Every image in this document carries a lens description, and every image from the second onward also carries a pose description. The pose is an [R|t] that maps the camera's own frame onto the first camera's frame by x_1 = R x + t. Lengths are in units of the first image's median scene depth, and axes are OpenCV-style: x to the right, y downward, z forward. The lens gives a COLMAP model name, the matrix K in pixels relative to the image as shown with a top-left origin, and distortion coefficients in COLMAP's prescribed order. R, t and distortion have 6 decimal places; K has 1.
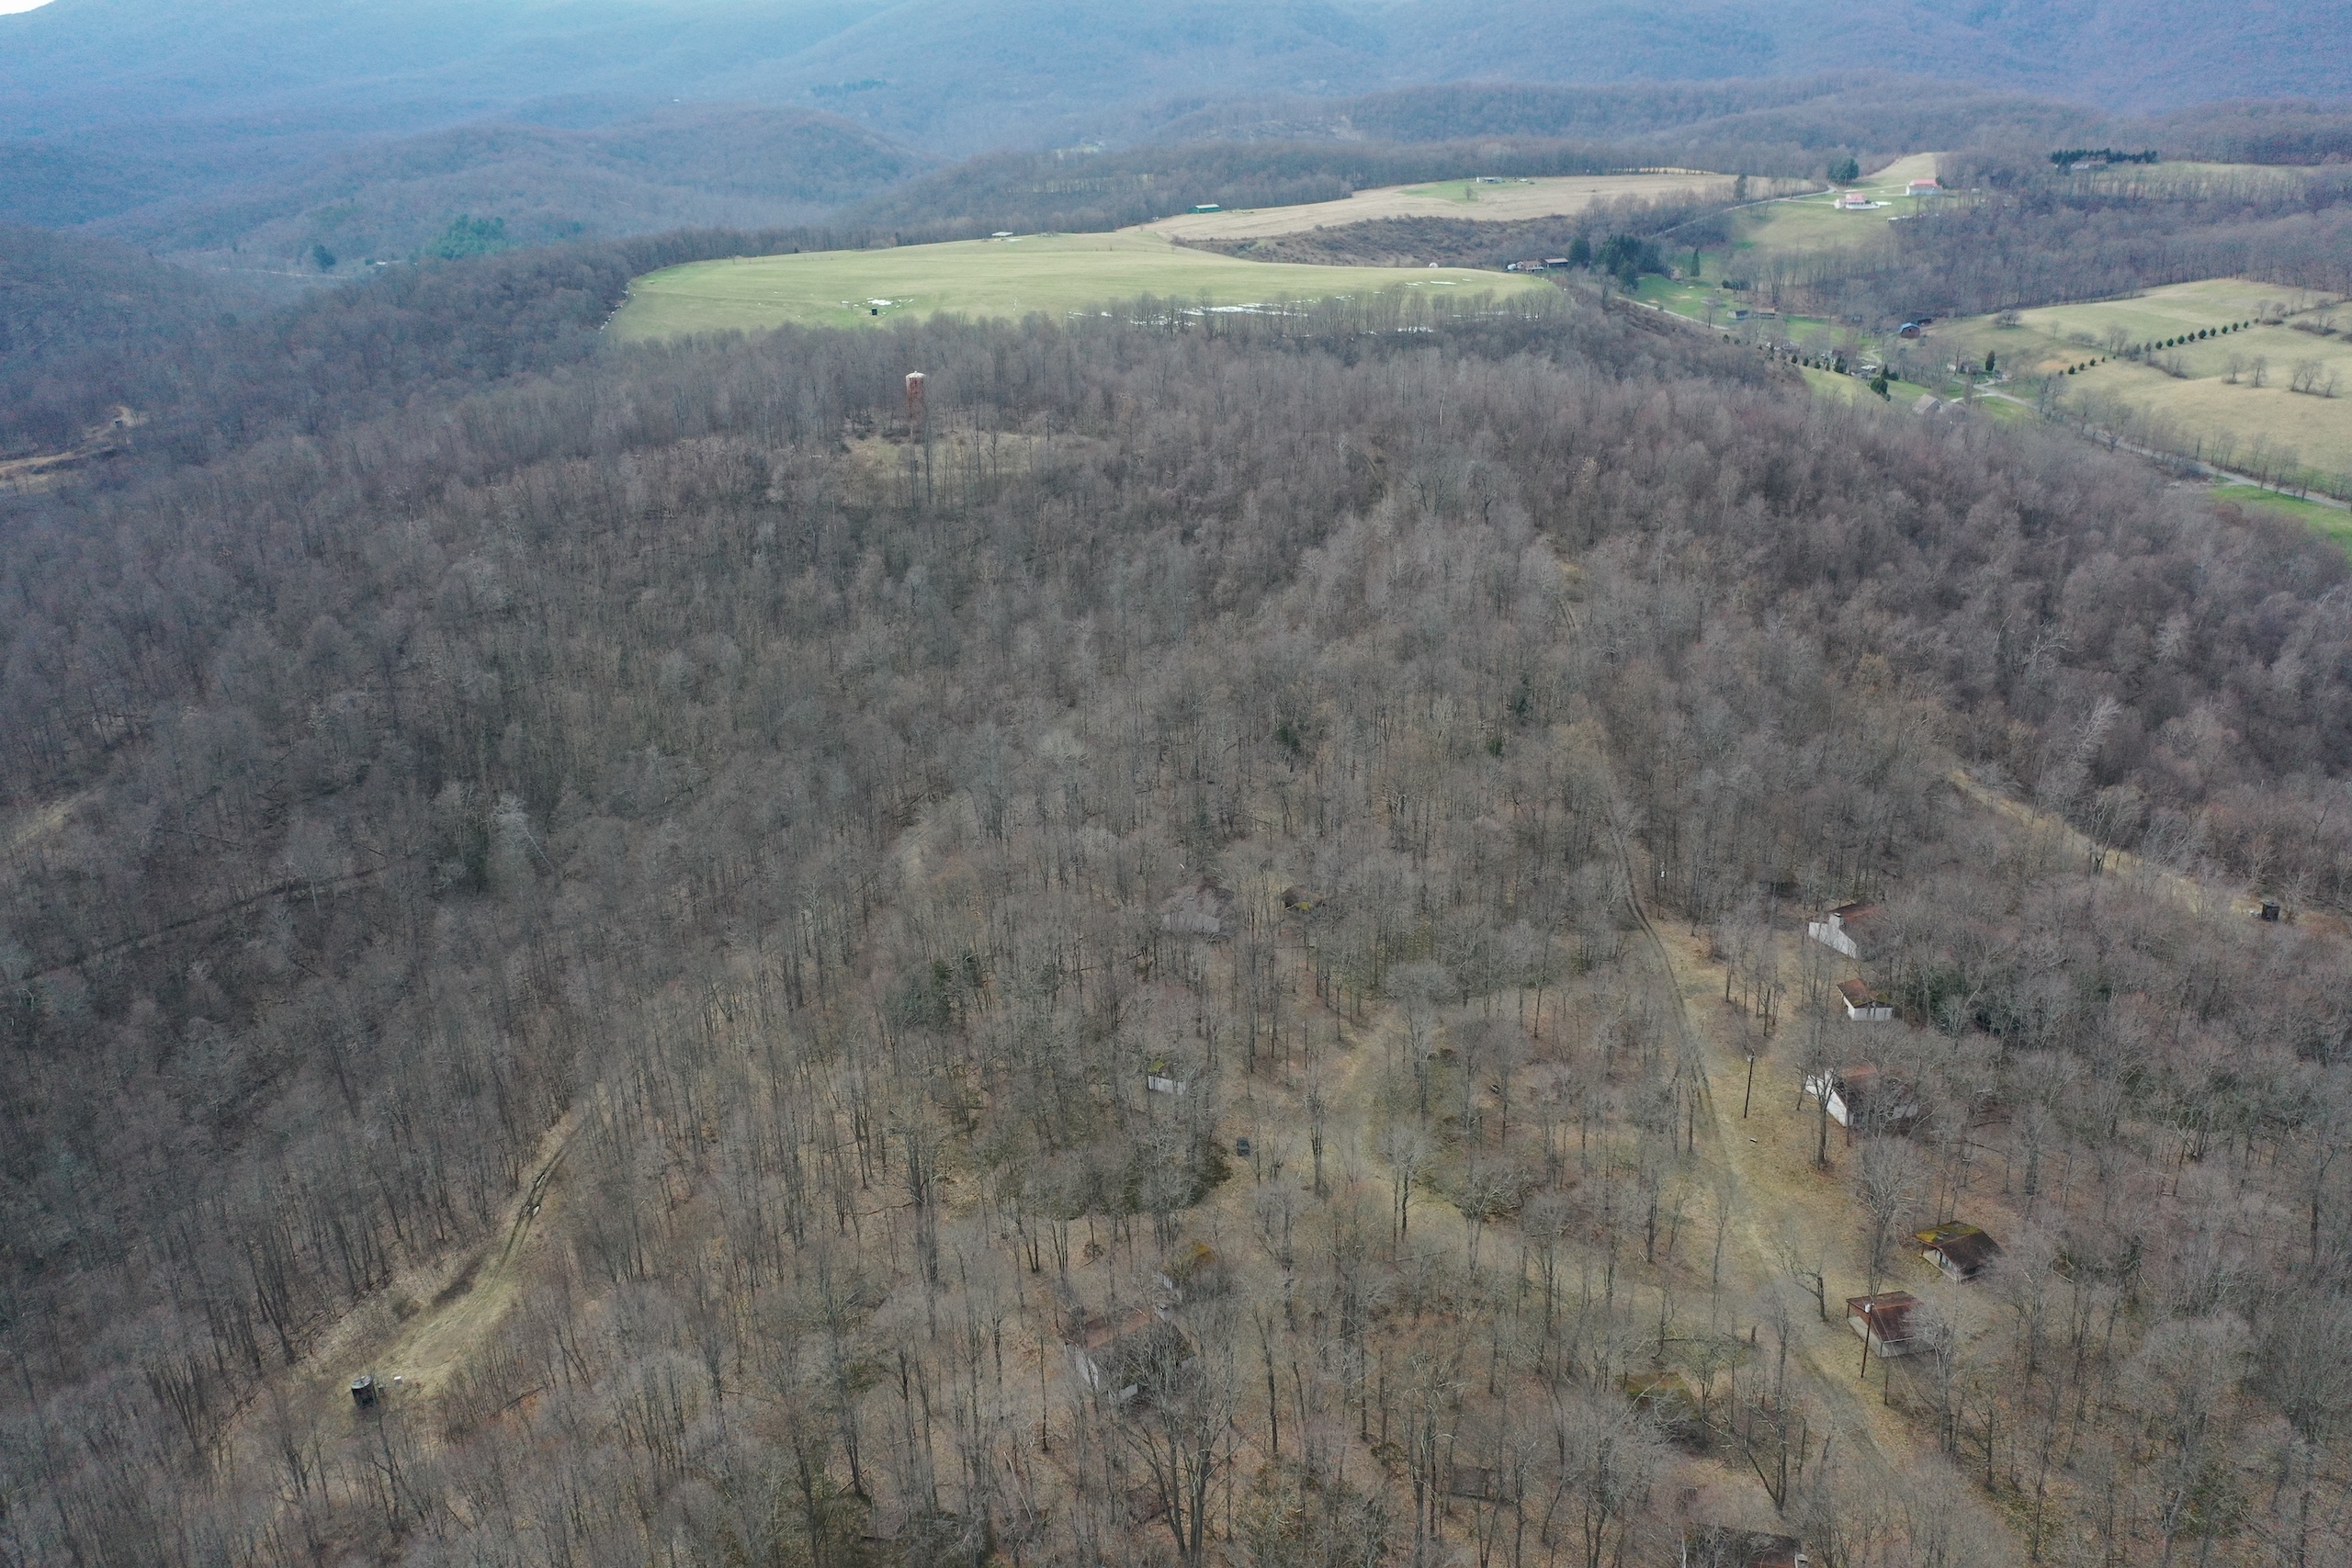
lens RADIAL K [[1858.9, 0, 1174.9], [0, 1858.9, 786.0], [0, 0, 1]] dist [0.012559, 0.002306]
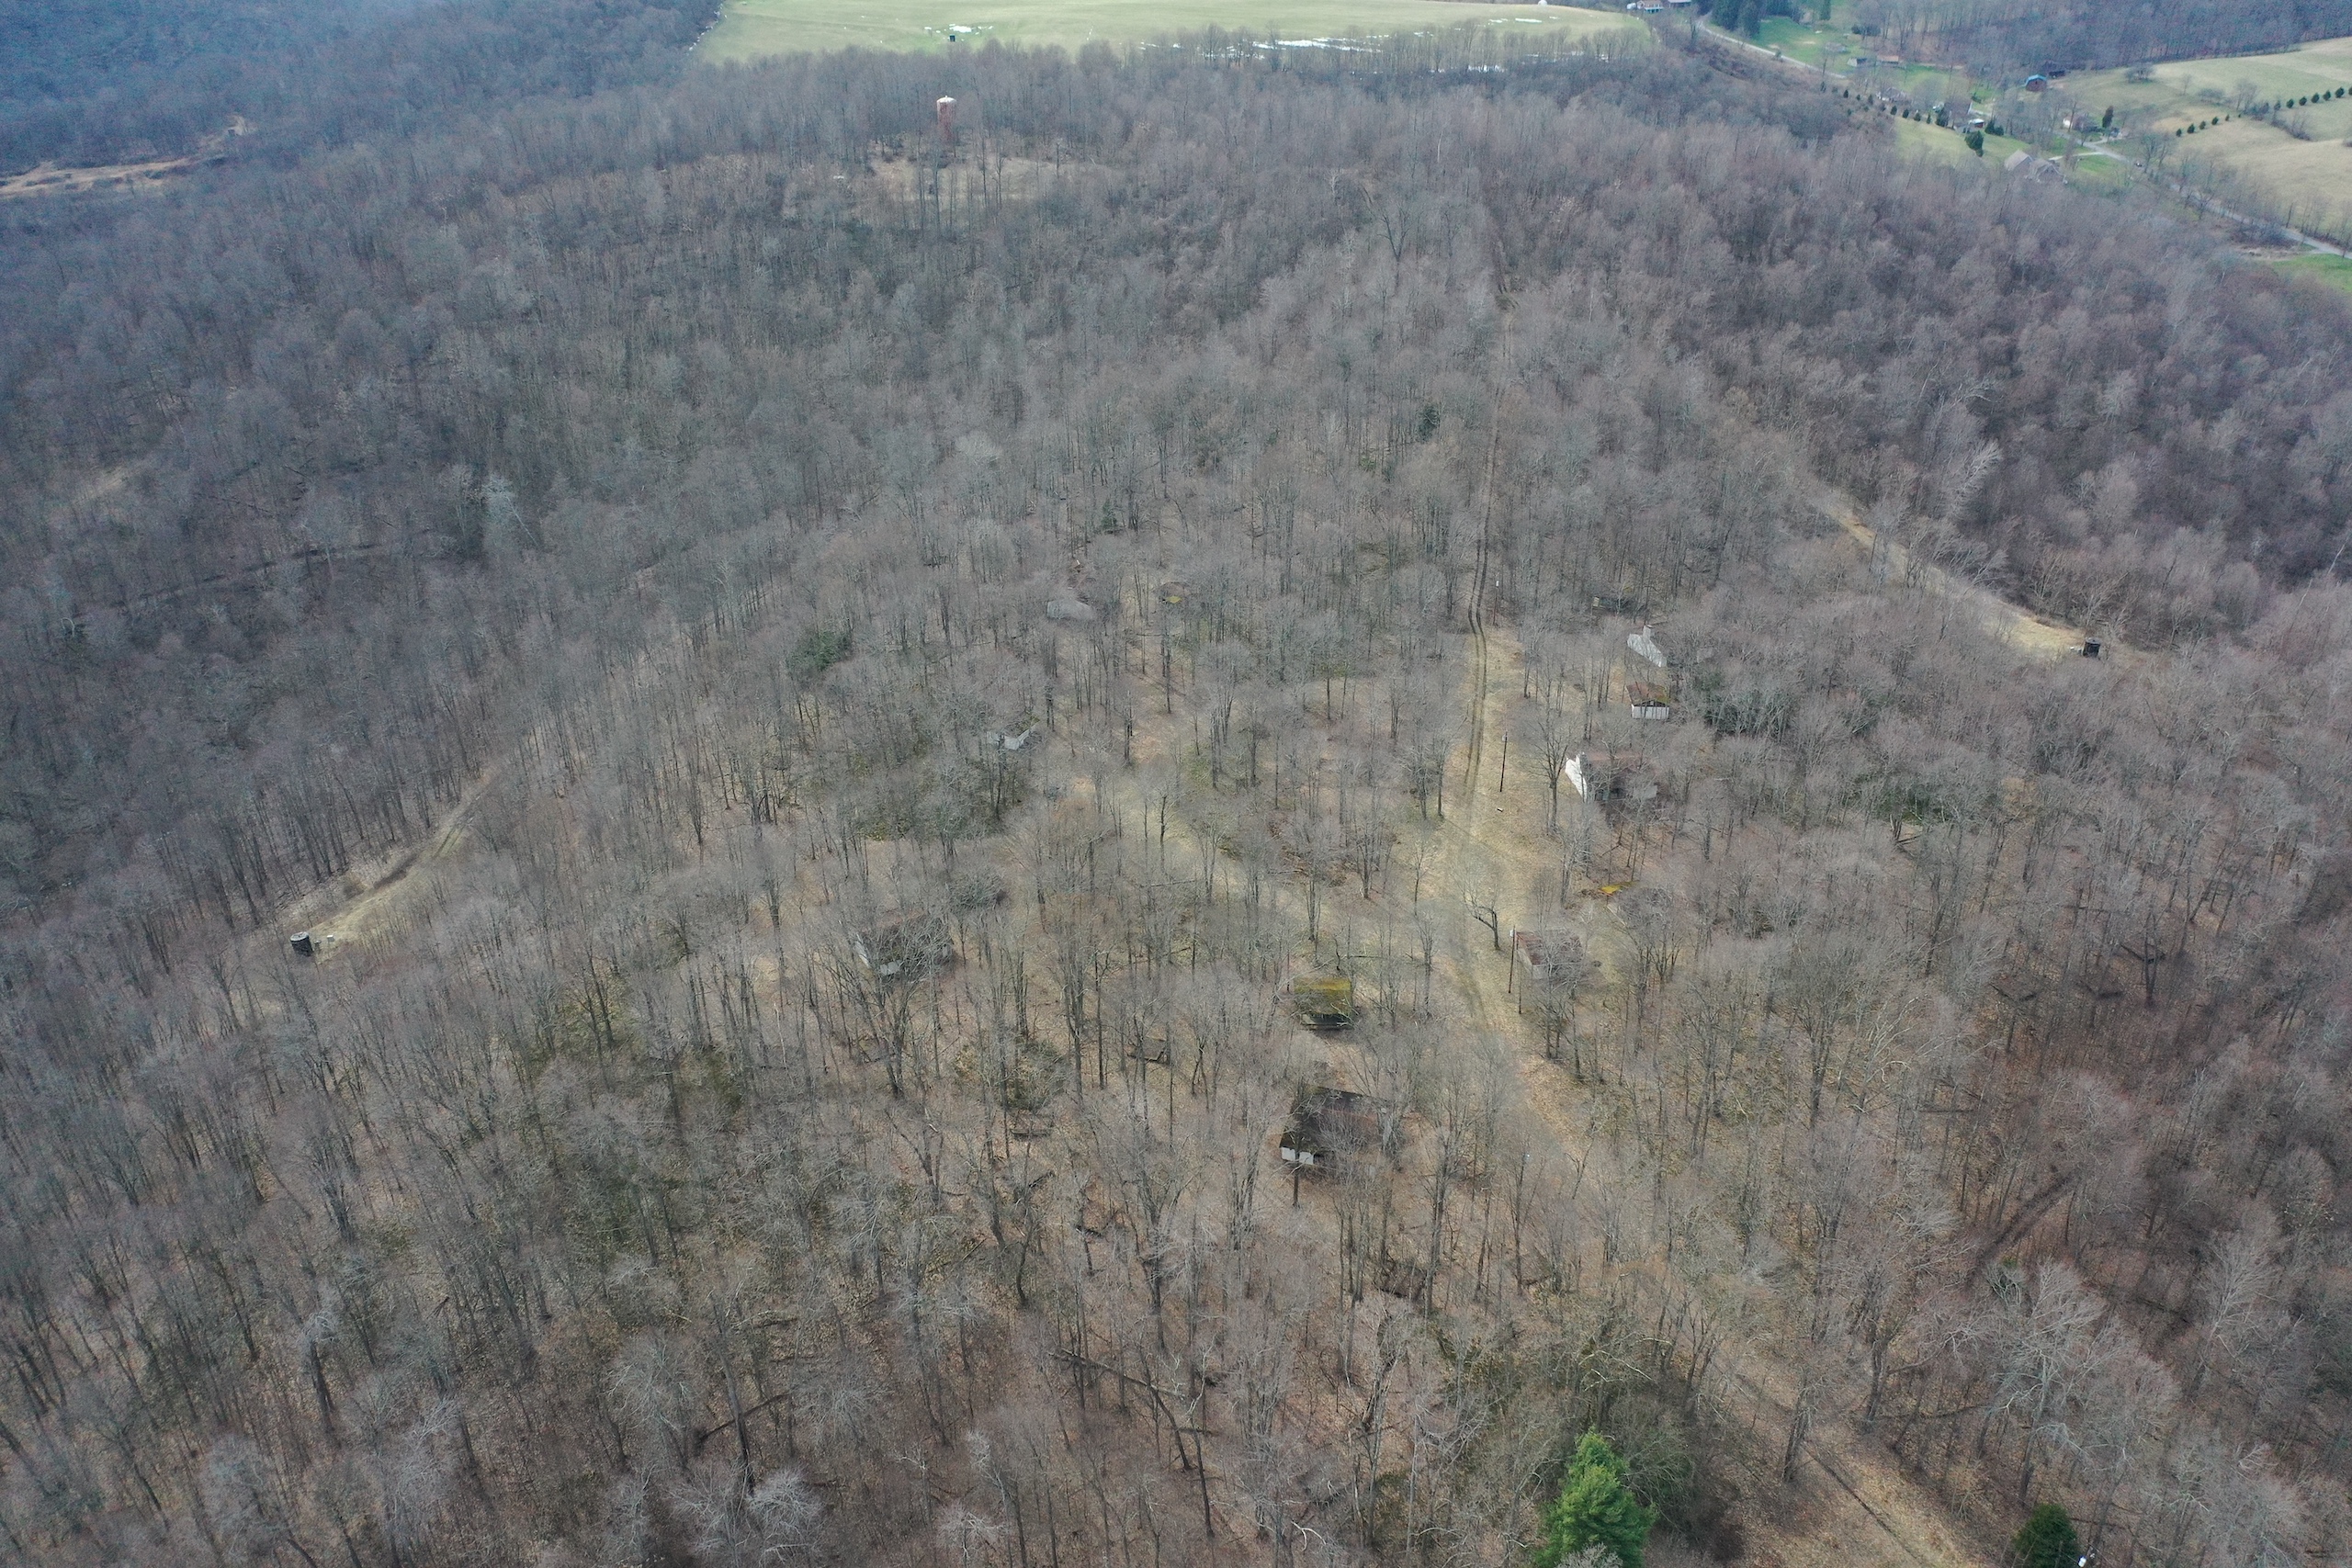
lens RADIAL K [[1858.9, 0, 1171.3], [0, 1858.9, 788.1], [0, 0, 1]] dist [0.012559, 0.002306]
pose [[0.995336, 0.054153, -0.079831, 0.113264], [-0.043616, 0.990778, 0.128287, 0.023713], [0.086042, -0.124207, 0.988519, -0.068444]]
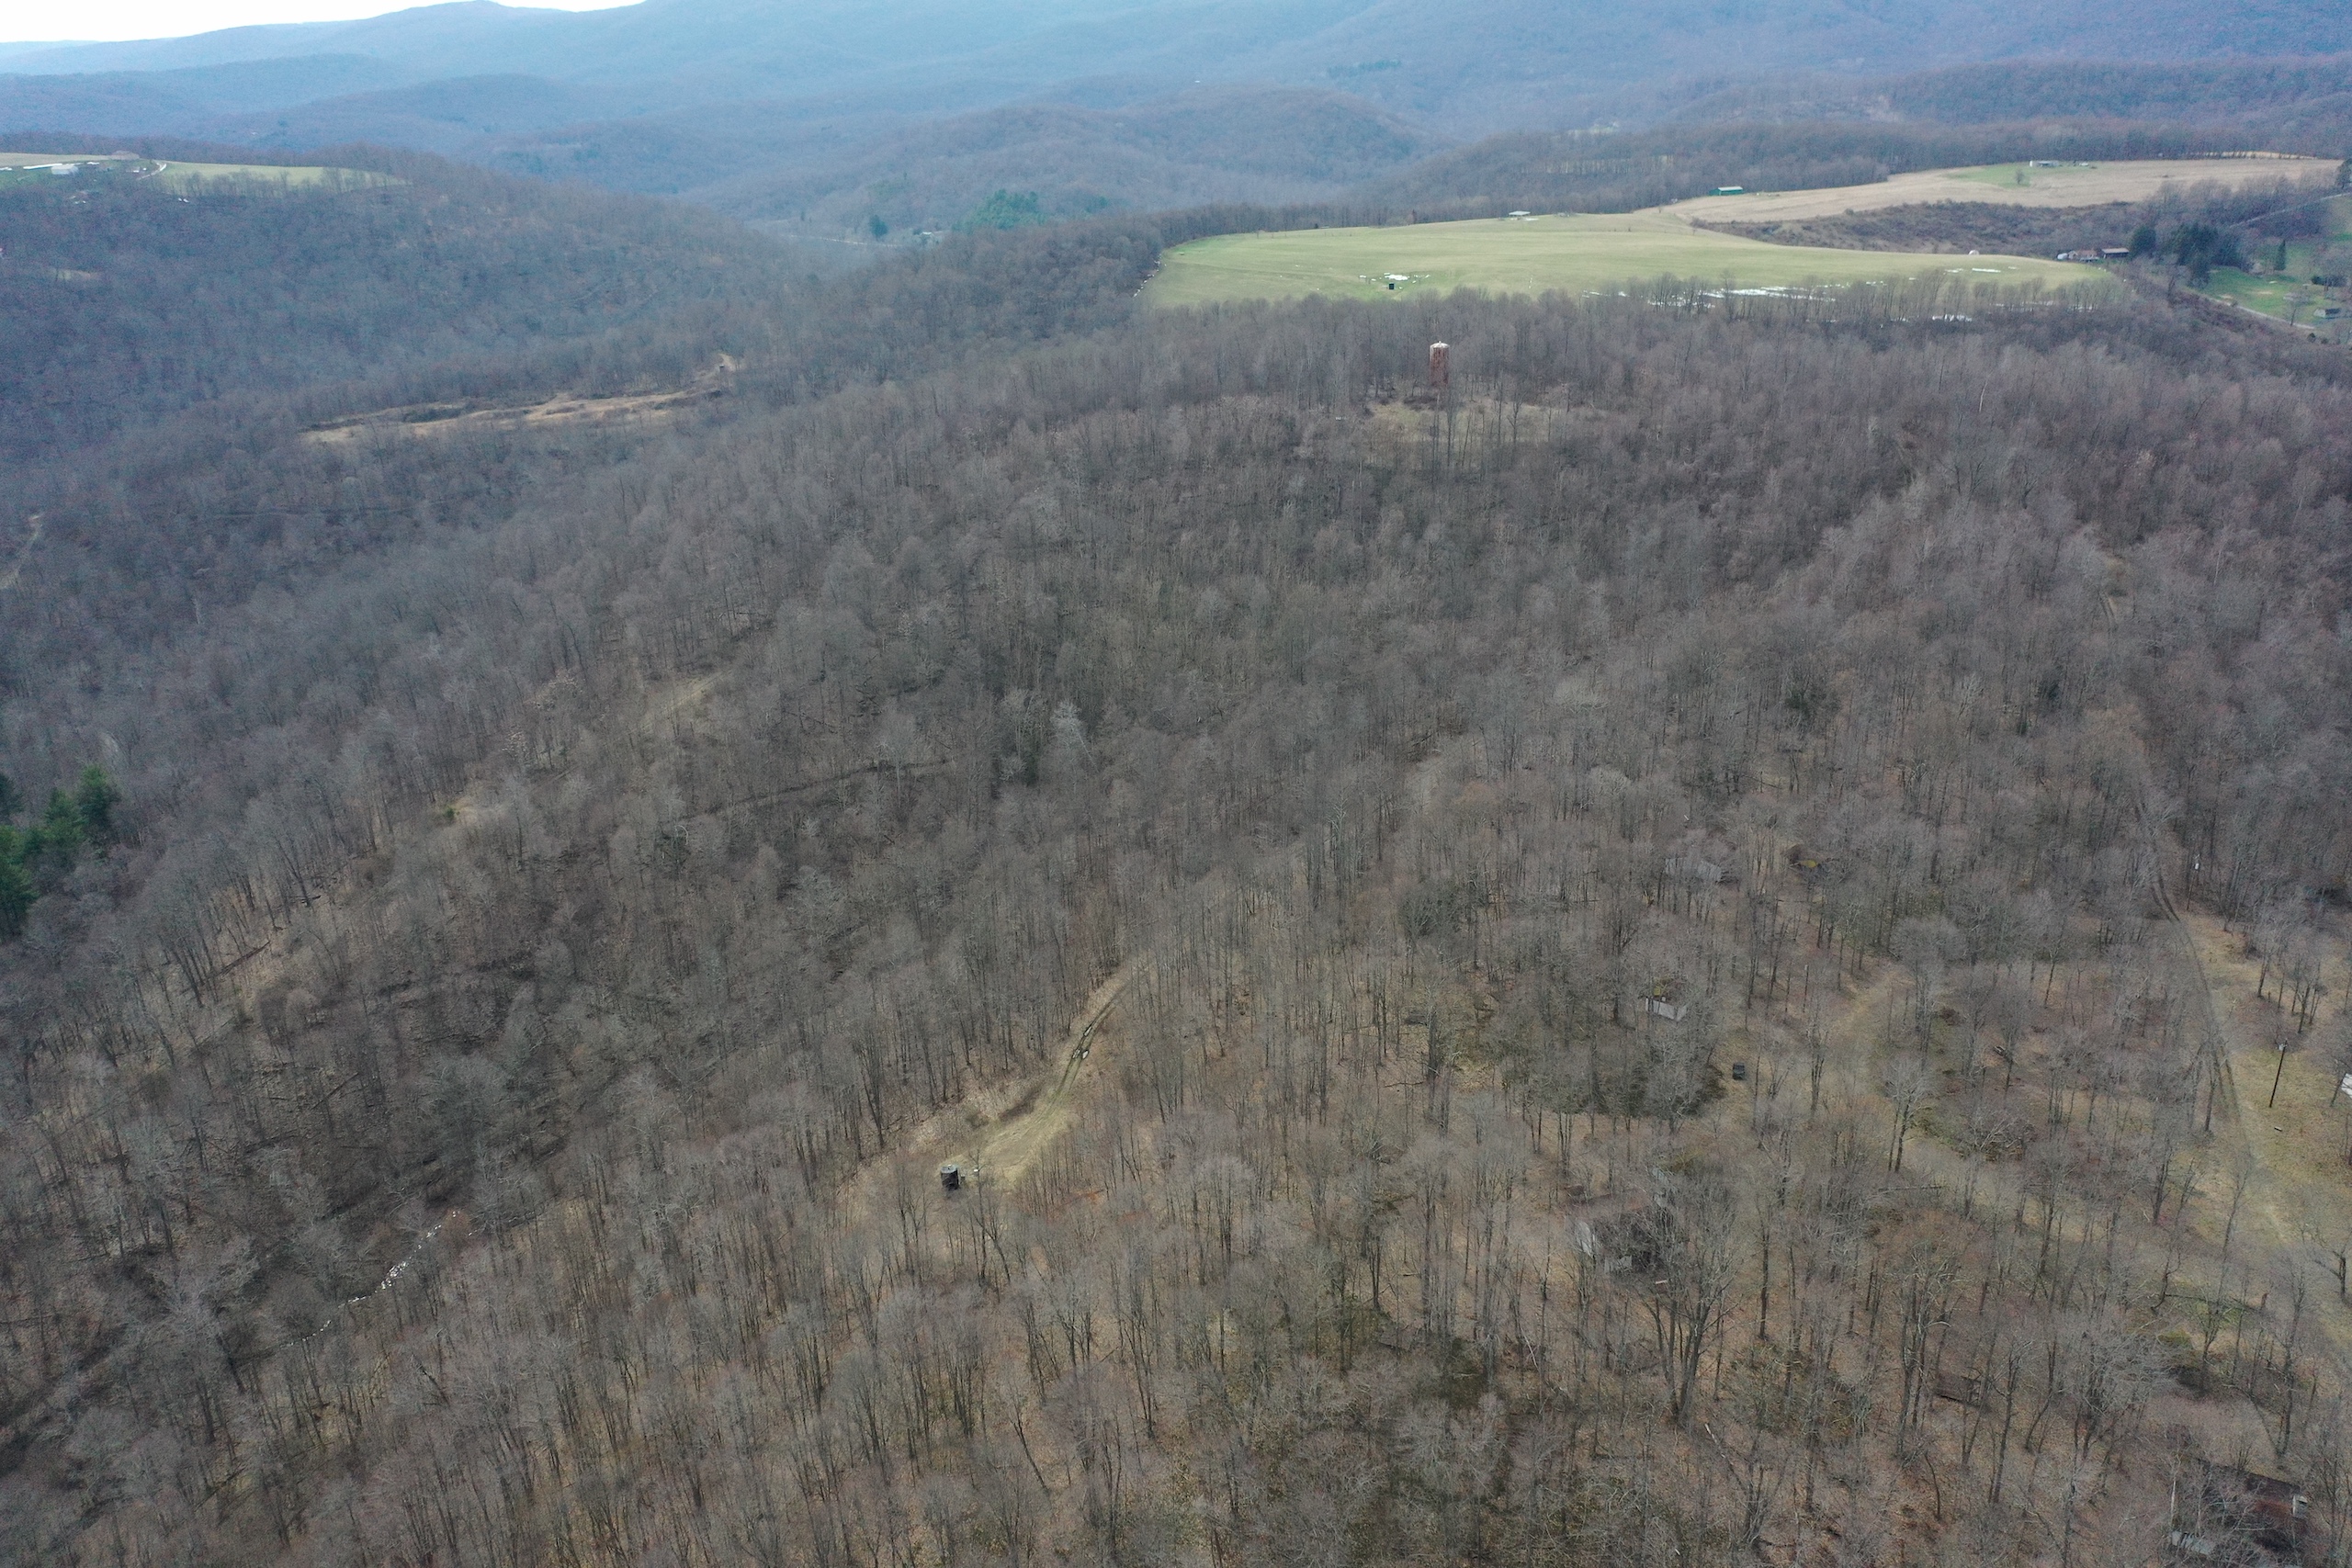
lens RADIAL K [[1858.9, 0, 1173.3], [0, 1858.9, 790.6], [0, 0, 1]] dist [0.012559, 0.002306]
pose [[0.968070, 0.089484, -0.234164, -0.023158], [-0.086887, 0.995988, 0.021406, 0.022805], [0.235140, -0.000377, 0.971961, -0.058029]]
